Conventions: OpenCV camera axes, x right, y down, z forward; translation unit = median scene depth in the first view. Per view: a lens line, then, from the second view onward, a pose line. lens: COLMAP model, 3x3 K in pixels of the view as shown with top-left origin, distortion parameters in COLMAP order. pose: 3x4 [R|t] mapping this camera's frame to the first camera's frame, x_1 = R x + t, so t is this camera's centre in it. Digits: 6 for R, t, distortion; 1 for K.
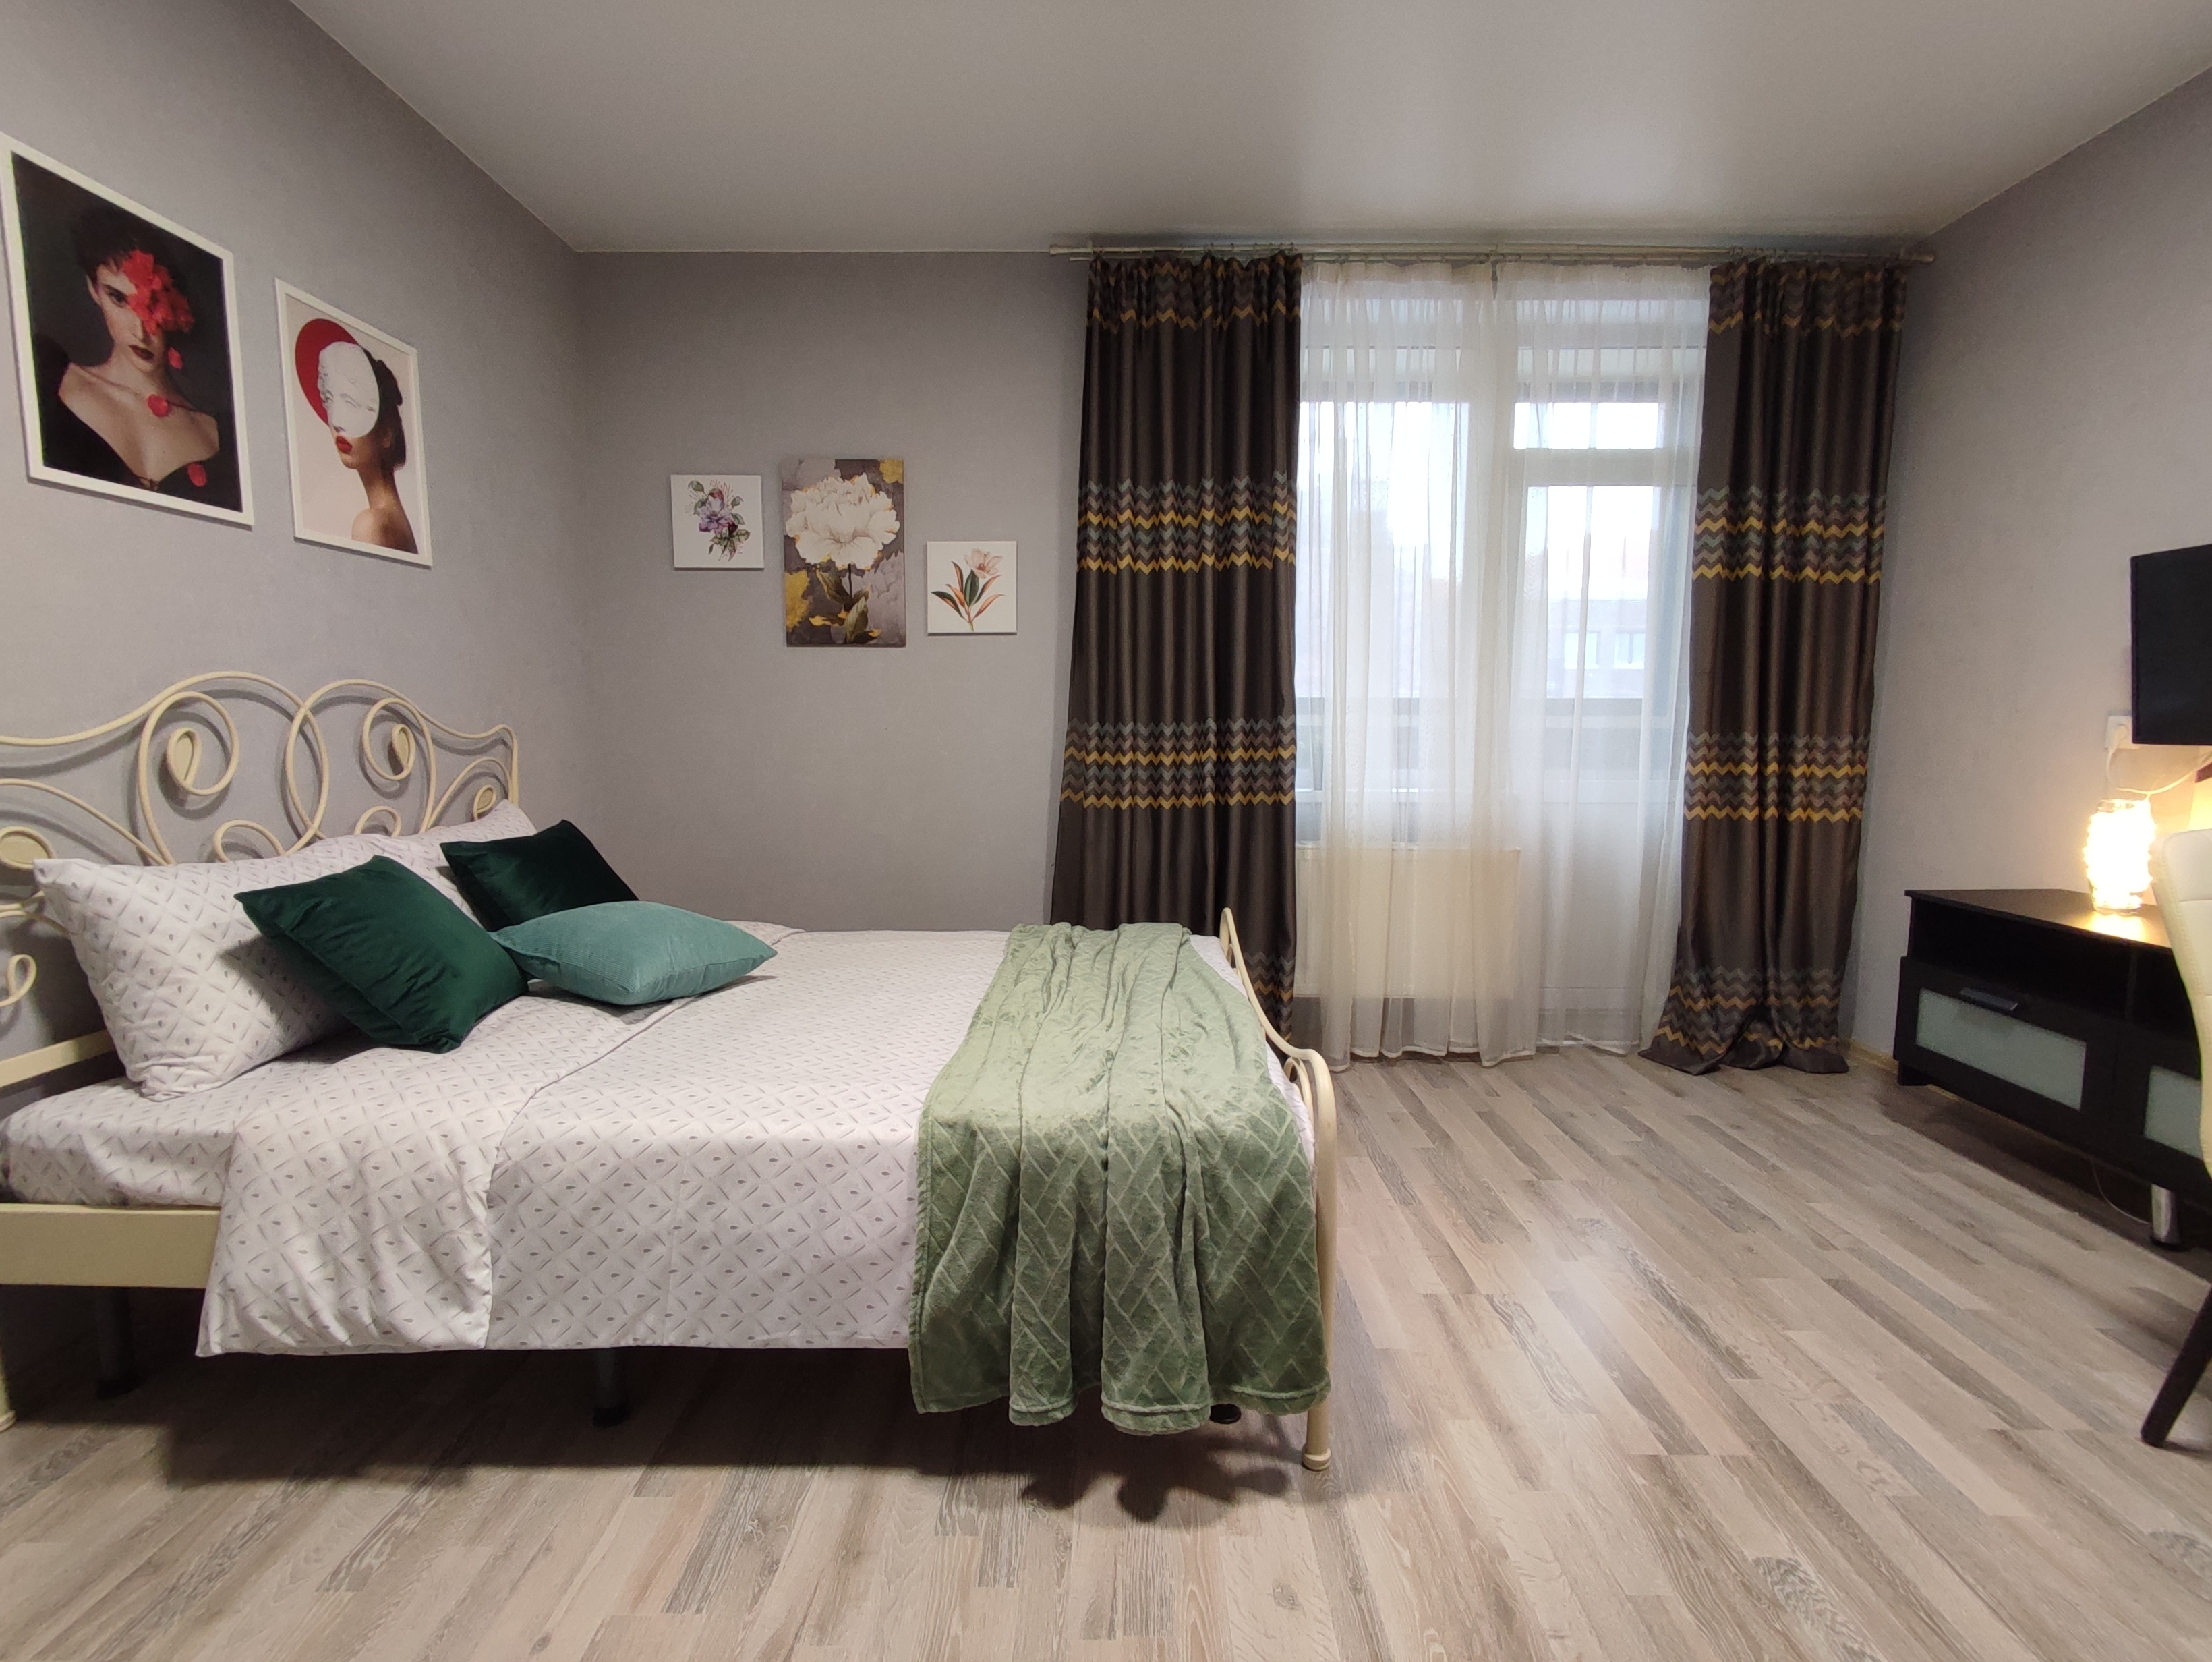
lens RADIAL K [[1025.7, 0, 1108.2], [0, 1025.7, 834.1], [0, 0, 1]] dist [0.001034, -0.001545]
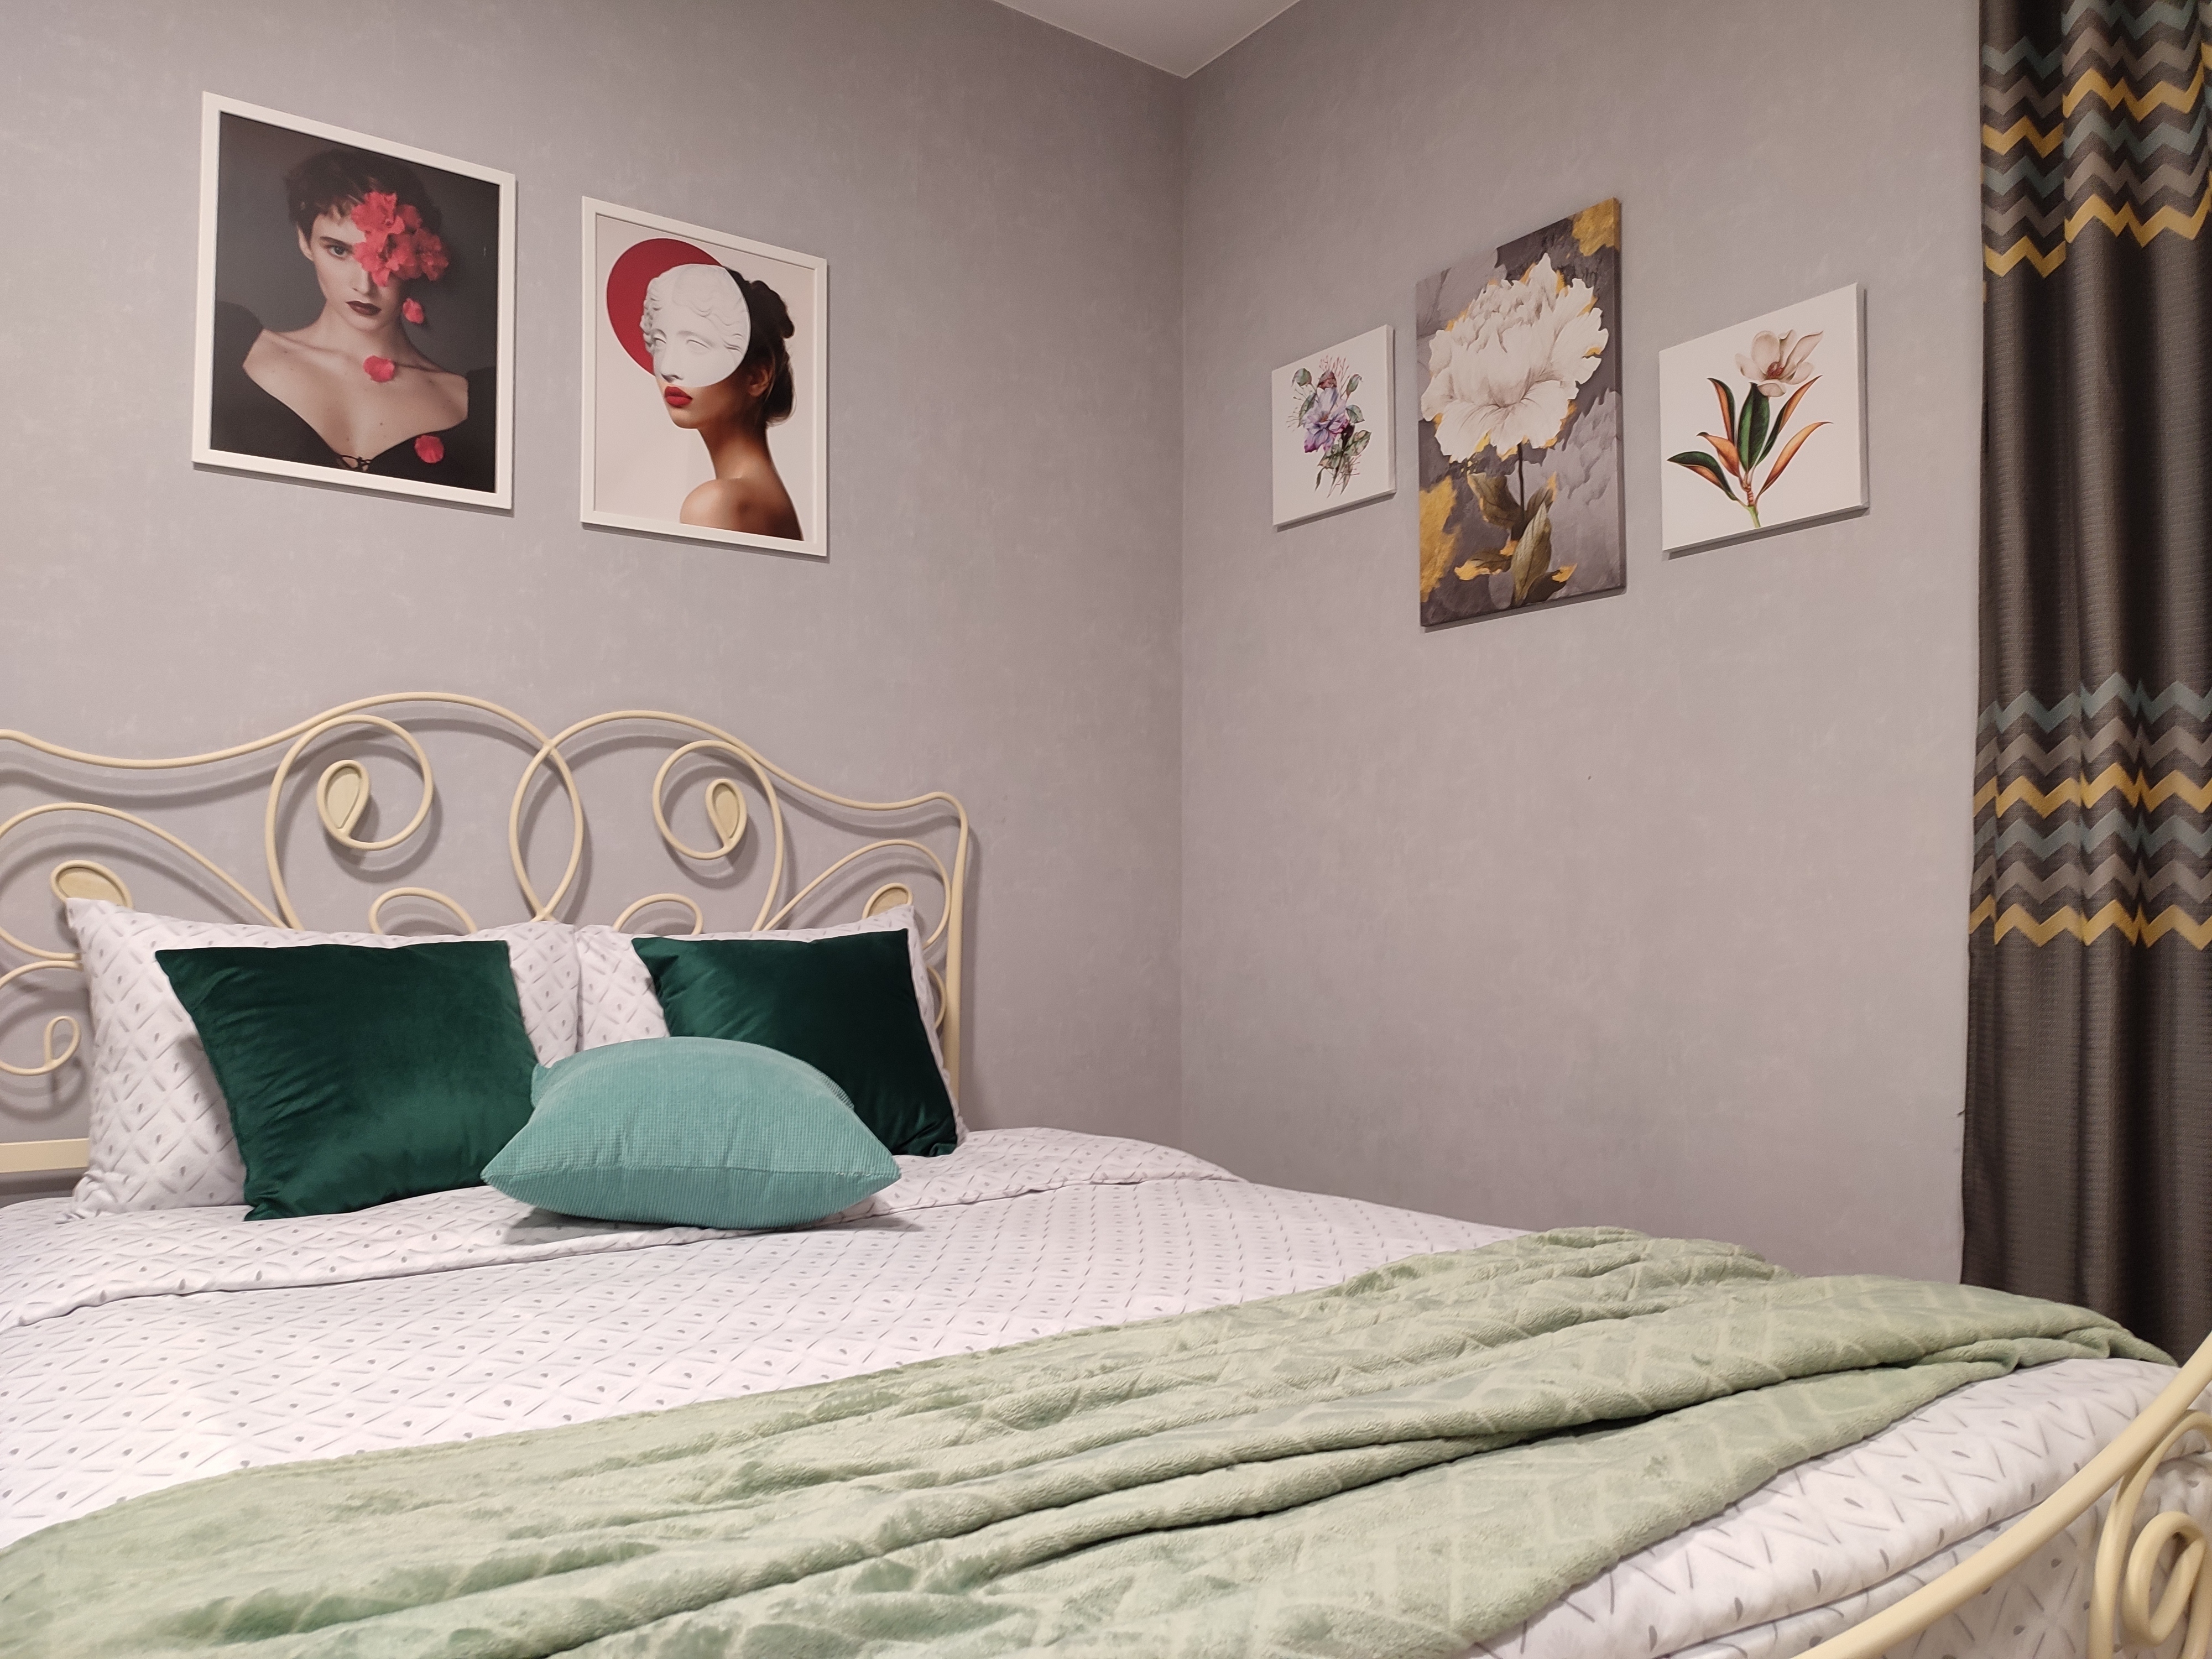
lens RADIAL K [[1605.5, 0, 1104.1], [0, 1605.5, 825.5], [0, 0, 1]] dist [0.043856, 0.008212]
pose [[0.591787, -0.055205, -0.804202, 0.319743], [-0.085280, 0.987766, -0.130561, 0.043285], [0.801570, 0.145846, 0.579839, 0.574872]]
